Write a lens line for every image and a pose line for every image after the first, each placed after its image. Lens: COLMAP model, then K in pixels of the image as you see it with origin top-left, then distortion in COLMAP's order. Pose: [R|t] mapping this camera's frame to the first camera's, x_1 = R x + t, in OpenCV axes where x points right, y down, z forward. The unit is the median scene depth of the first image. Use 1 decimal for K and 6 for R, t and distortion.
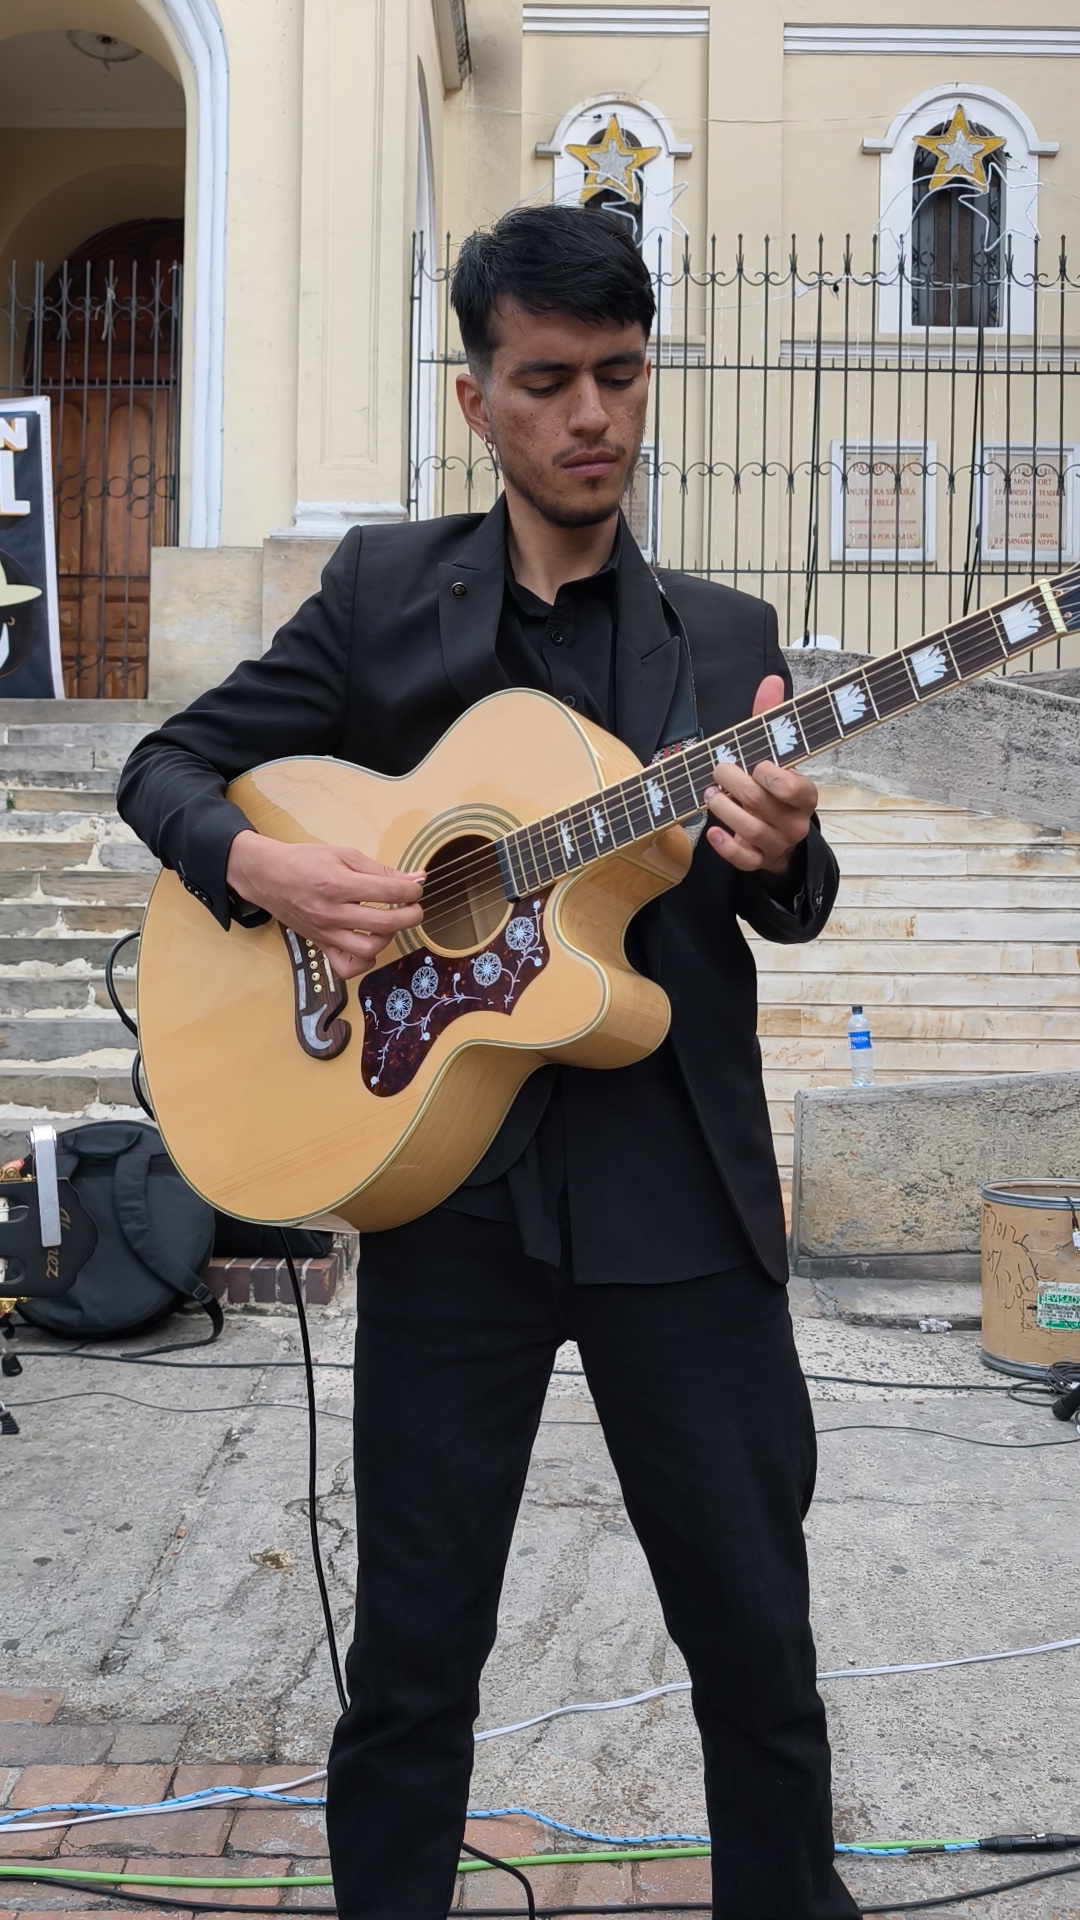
lens RADIAL K [[1636.7, 0, 541.4], [0, 1636.7, 953.4], [0, 0, 1]] dist [0.048829, -0.075772]
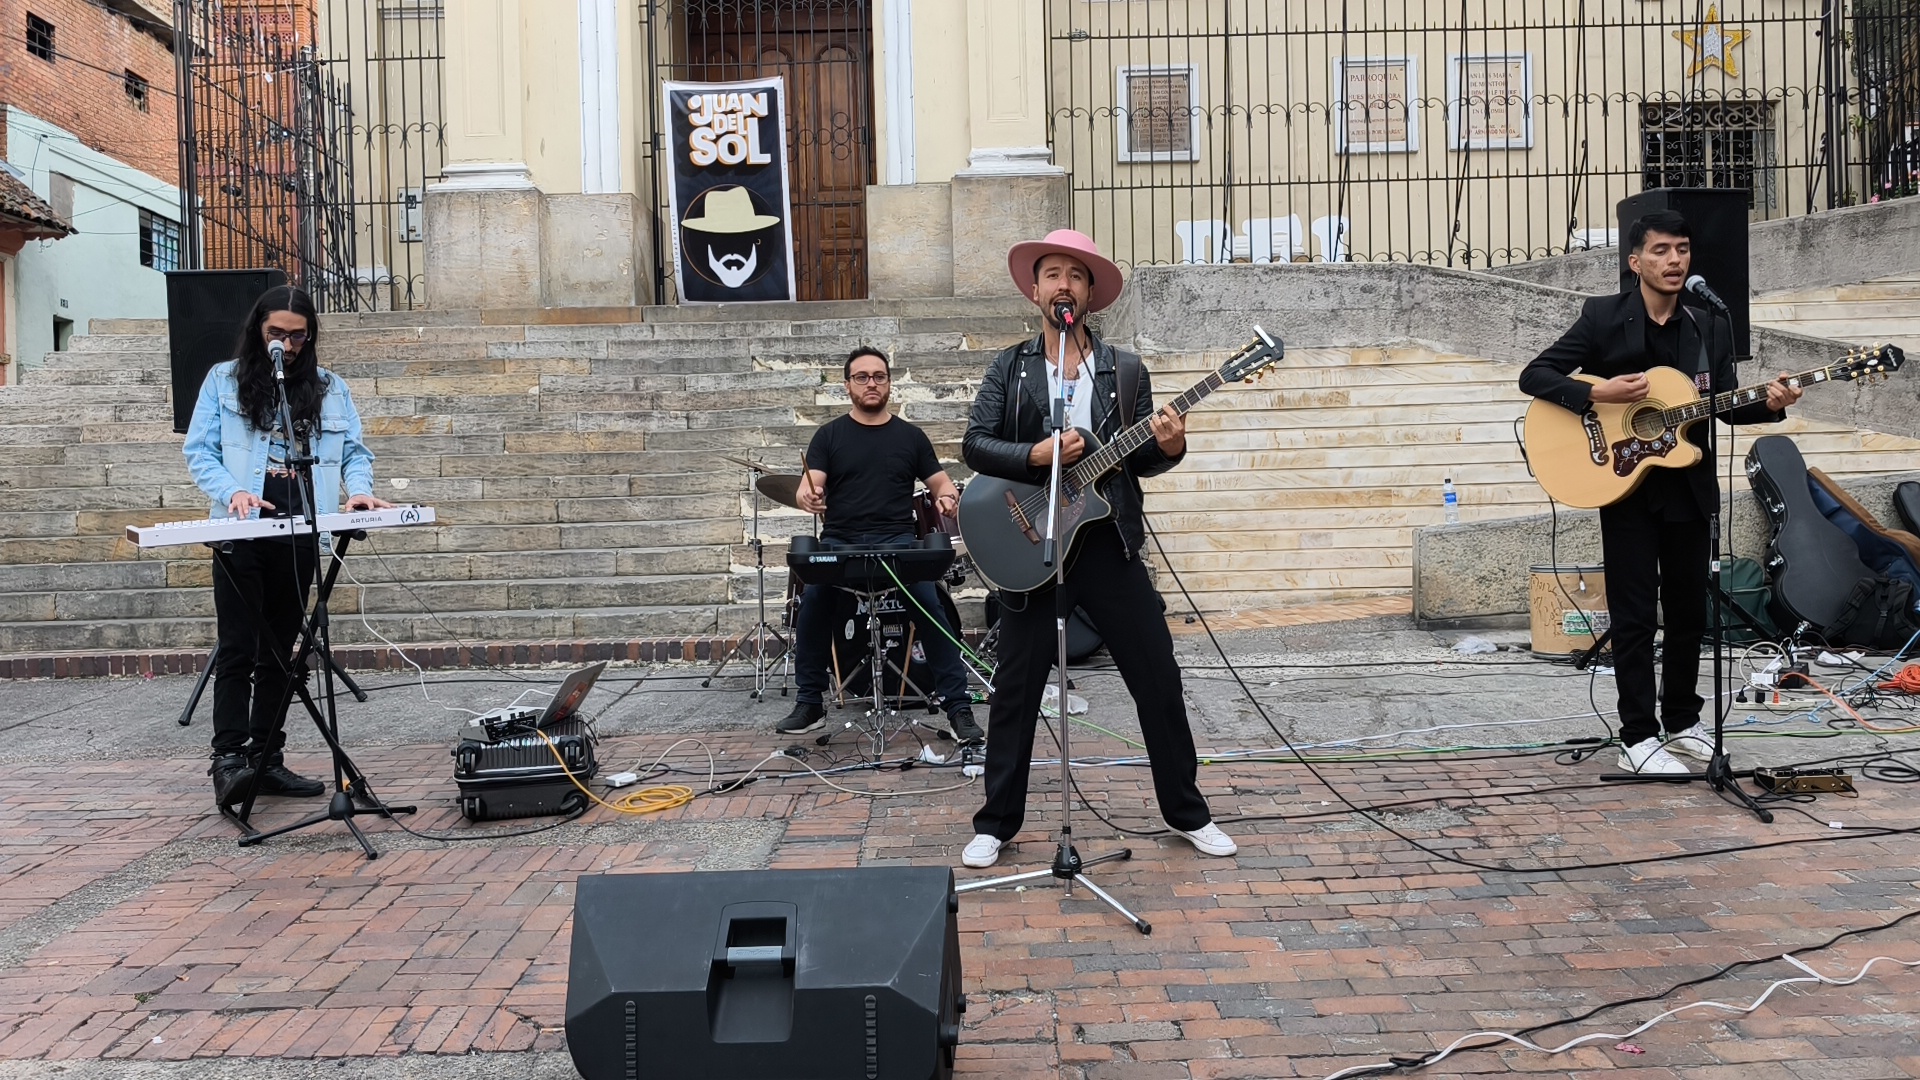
lens RADIAL K [[1626.1, 0, 965.6], [0, 1626.1, 535.0], [0, 0, 1]] dist [0.093392, -0.211667]
pose [[0.999249, -0.038031, -0.007472, -0.169857], [0.038218, 0.998912, 0.026719, 0.013942], [0.006448, -0.026984, 0.999615, -0.414618]]
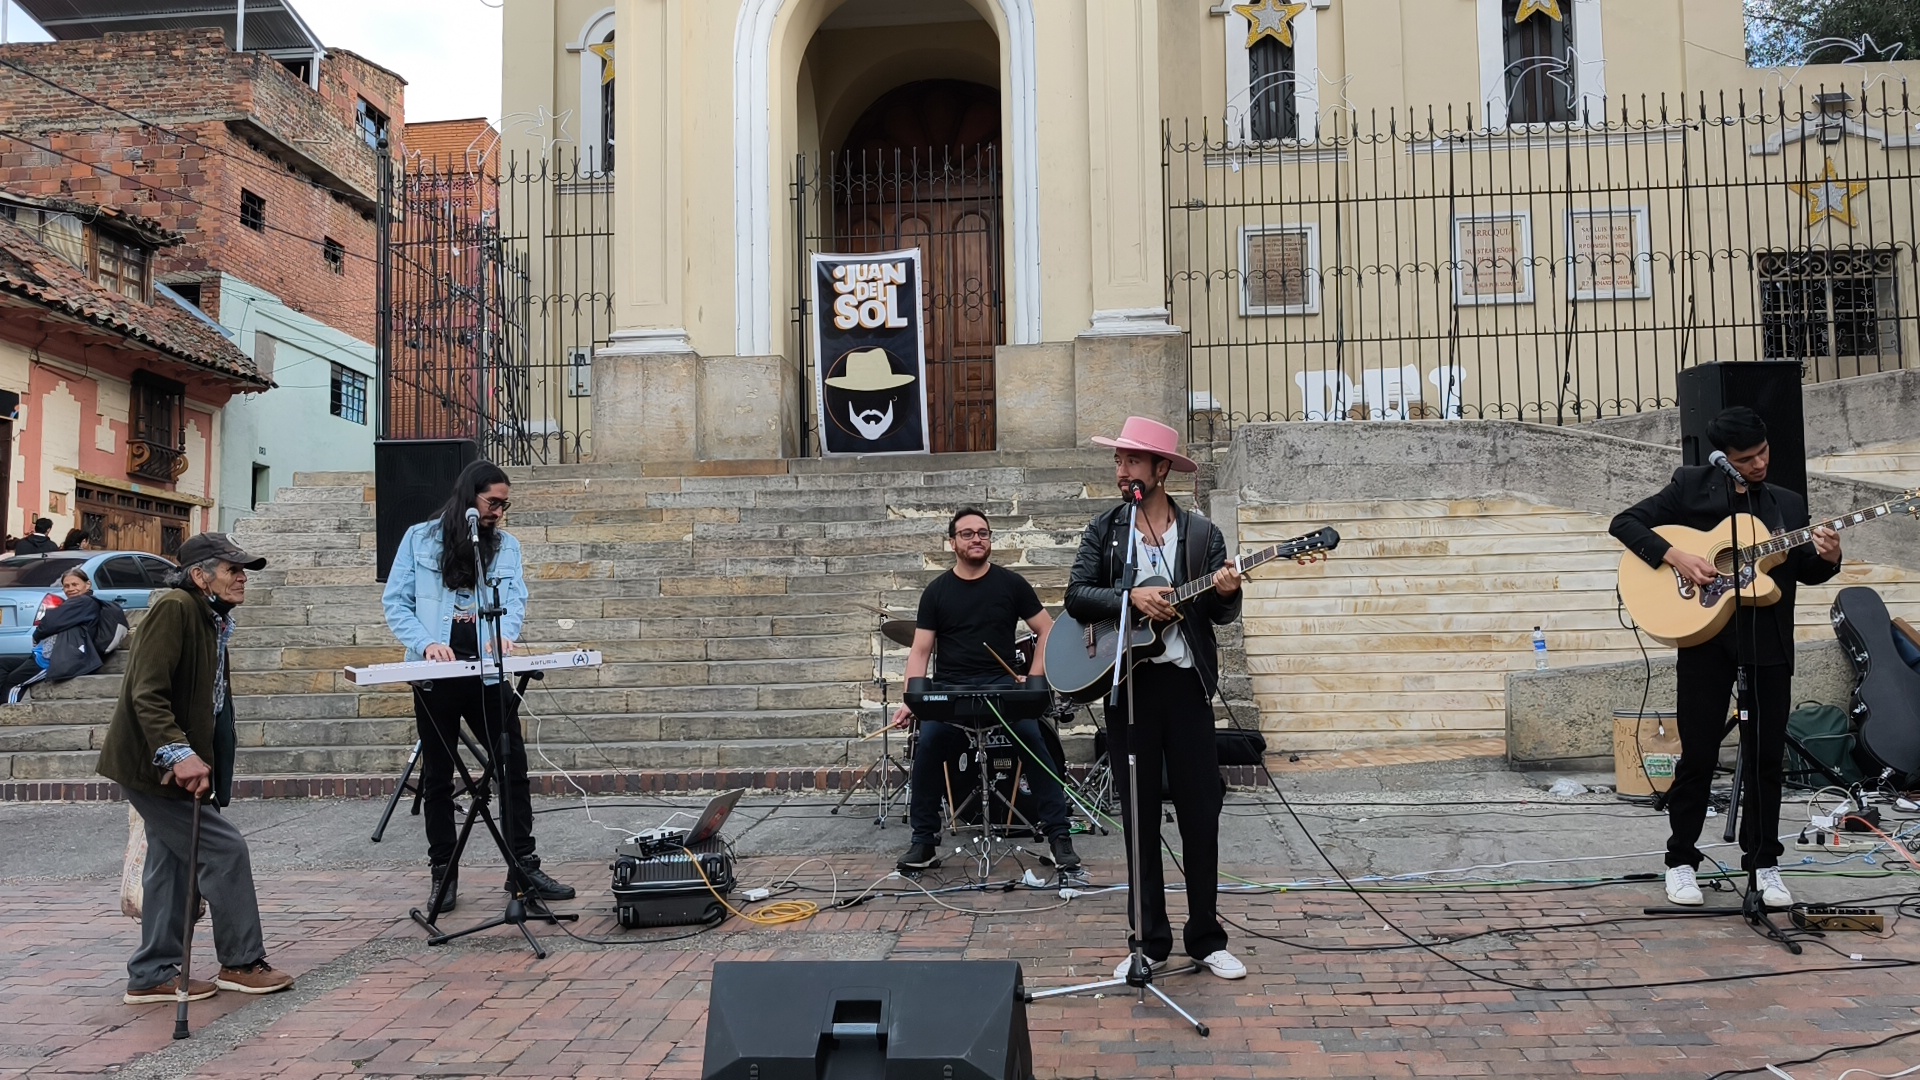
lens RADIAL K [[1625.0, 0, 964.5], [0, 1625.0, 533.1], [0, 0, 1]] dist [0.077523, -0.149964]
pose [[0.994953, -0.038336, -0.092725, -0.149041], [0.032887, 0.997681, -0.059590, 0.008674], [0.094795, 0.056240, 0.993907, -0.491688]]
